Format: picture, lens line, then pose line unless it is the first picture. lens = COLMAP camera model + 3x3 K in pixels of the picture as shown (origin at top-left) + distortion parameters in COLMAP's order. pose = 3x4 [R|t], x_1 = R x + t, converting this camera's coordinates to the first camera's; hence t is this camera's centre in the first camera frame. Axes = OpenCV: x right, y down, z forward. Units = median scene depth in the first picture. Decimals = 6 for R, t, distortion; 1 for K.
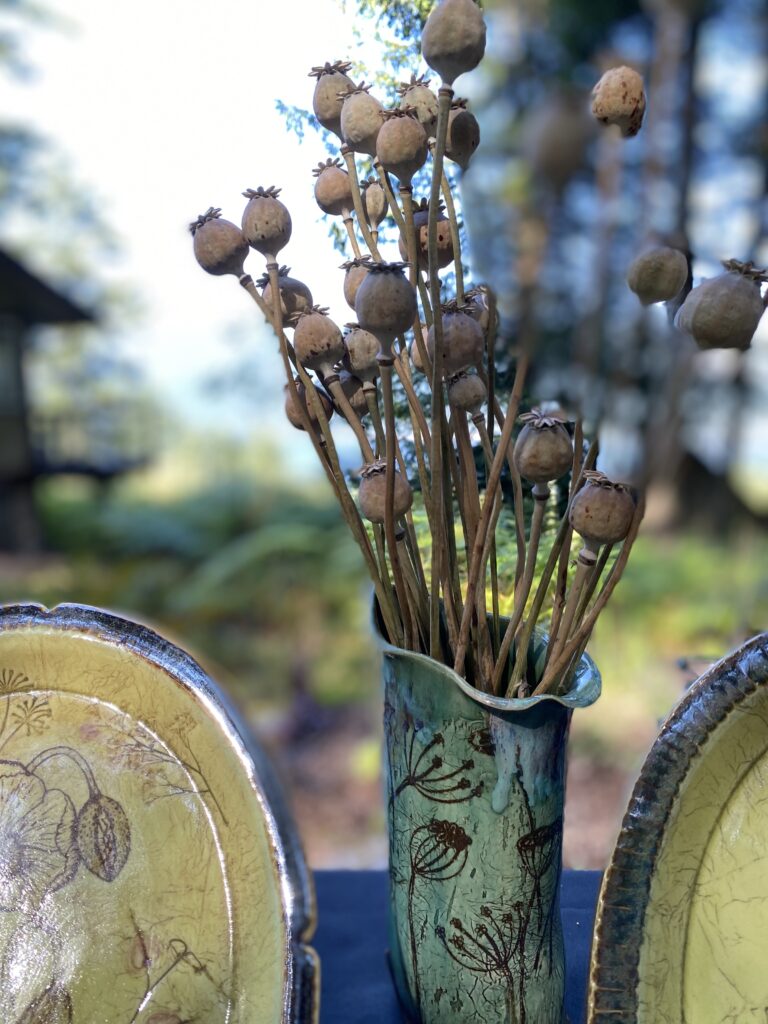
lens RADIAL K [[815.4, 0, 384.0], [0, 815.4, 512.0], [0, 0, 1]] dist [-0.000723, -0.008837]
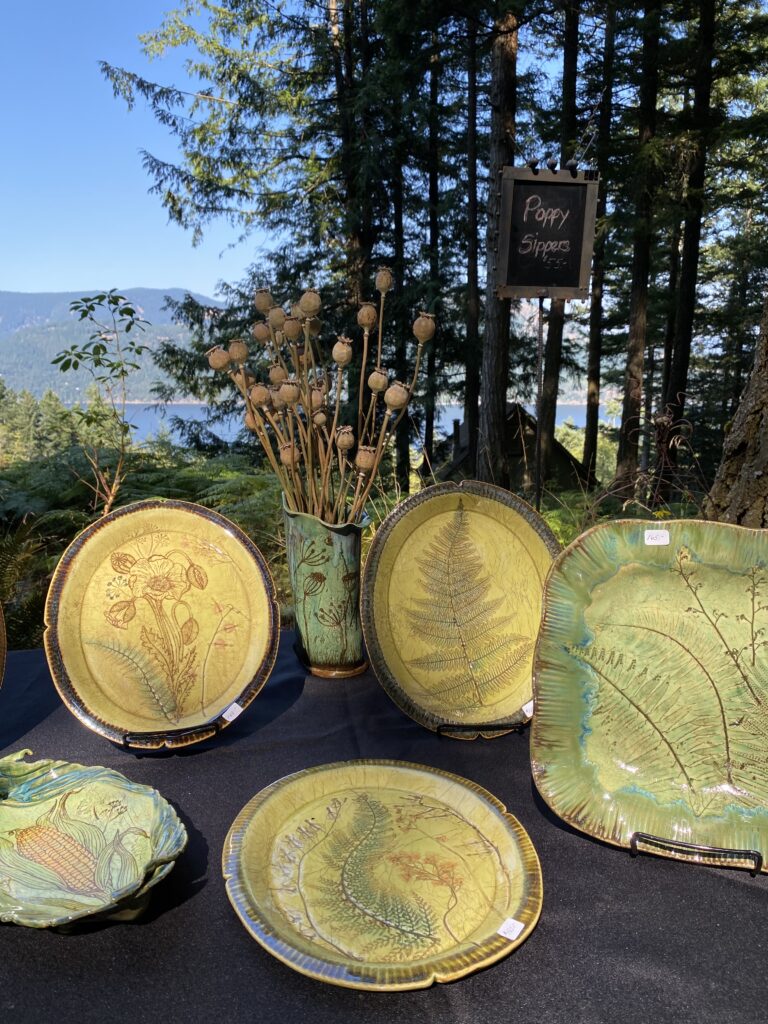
lens RADIAL K [[763.7, 0, 384.0], [0, 763.7, 512.0], [0, 0, 1]] dist [0.046233, -0.007926]
pose [[0.980577, -0.037193, 0.192575, -0.193949], [0.028641, 0.998484, 0.047004, 0.057191], [-0.194032, -0.040576, 0.980156, -1.598327]]
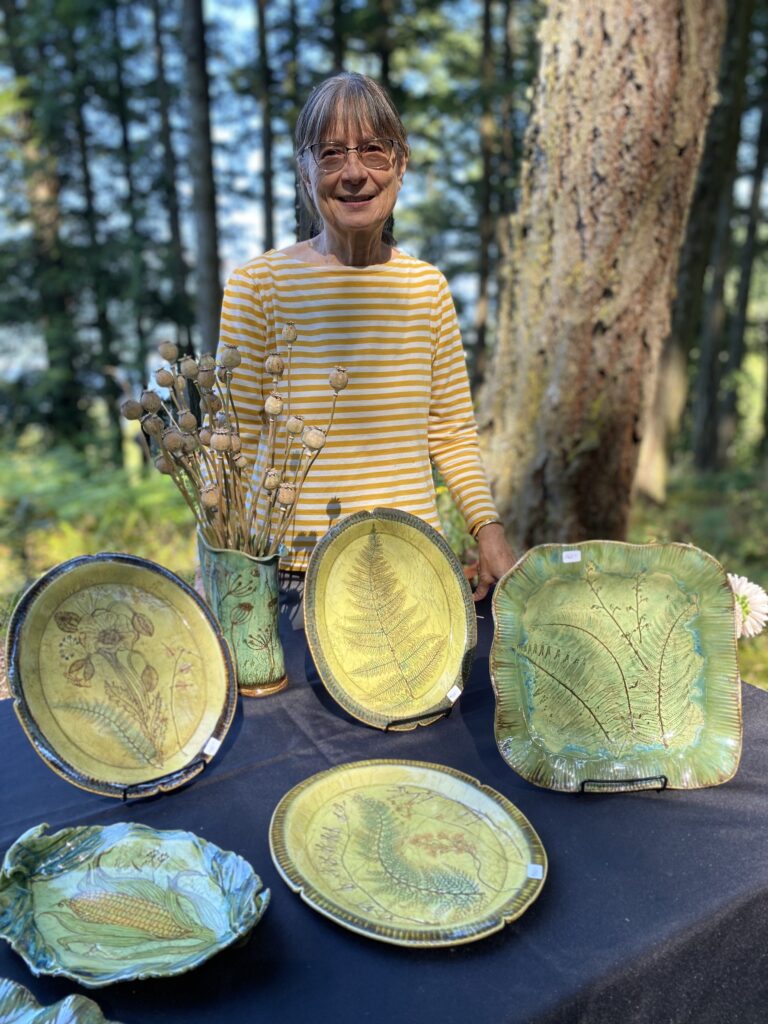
lens RADIAL K [[763.7, 0, 384.0], [0, 763.7, 512.0], [0, 0, 1]] dist [0.046233, -0.007926]
pose [[0.851707, -0.132017, 0.507115, -0.876652], [0.086898, 0.989928, 0.111761, -0.222870], [-0.516762, -0.051120, 0.854601, -1.667766]]
